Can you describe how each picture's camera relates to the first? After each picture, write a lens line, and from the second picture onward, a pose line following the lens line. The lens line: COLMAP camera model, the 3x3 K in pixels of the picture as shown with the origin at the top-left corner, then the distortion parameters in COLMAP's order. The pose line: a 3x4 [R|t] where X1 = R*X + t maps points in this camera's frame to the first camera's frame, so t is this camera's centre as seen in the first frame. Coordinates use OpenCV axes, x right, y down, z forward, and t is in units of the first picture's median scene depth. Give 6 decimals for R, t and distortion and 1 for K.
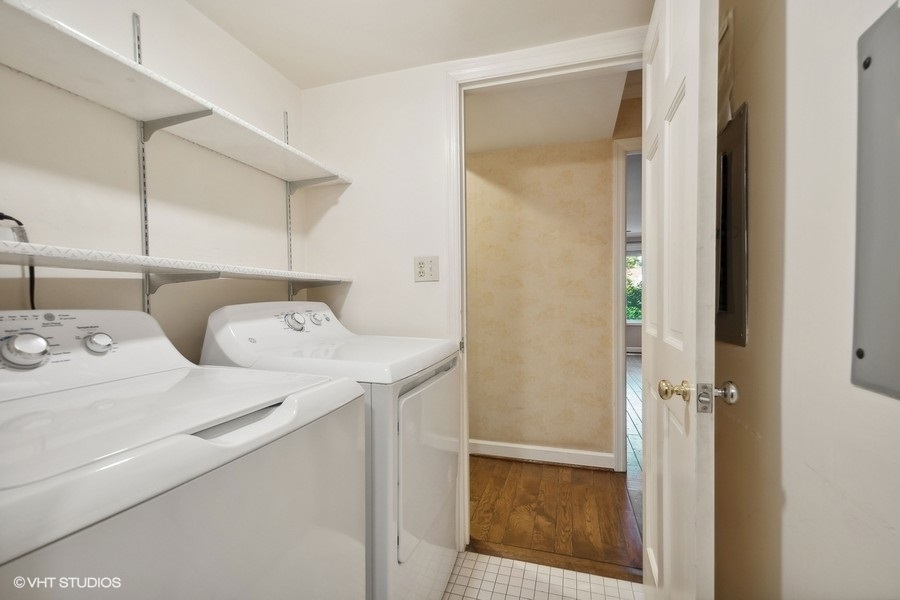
lens RADIAL K [[409.8, 0, 451.0], [0, 409.8, 300.4], [0, 0, 1]] dist [0.017392, -0.004794]
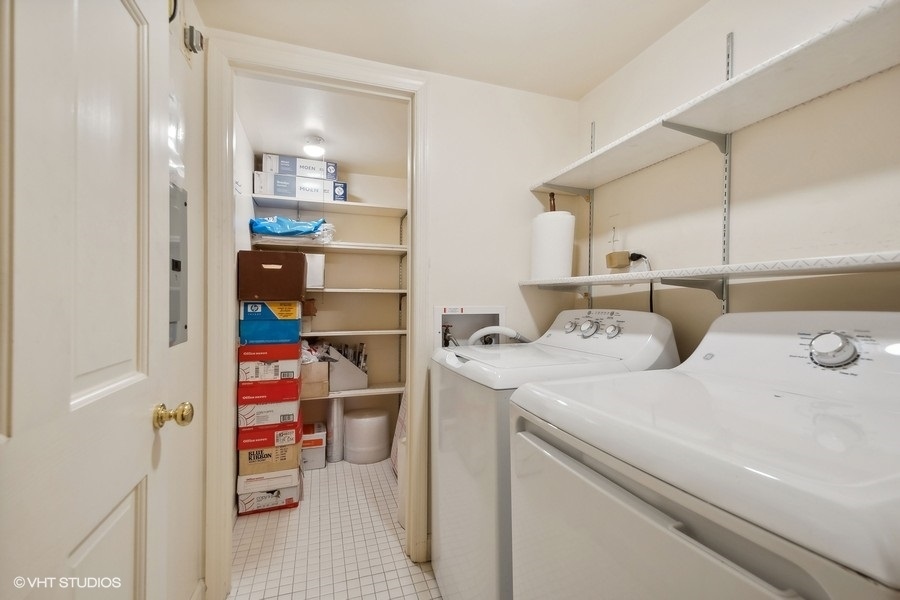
lens RADIAL K [[409.8, 0, 454.0], [0, 409.8, 302.4], [0, 0, 1]] dist [0.017392, -0.004794]
pose [[-0.811301, 0.003545, -0.584618, 0.535853], [-0.001941, 0.999960, 0.008758, -0.020538], [0.584626, 0.008240, -0.811261, 1.828701]]
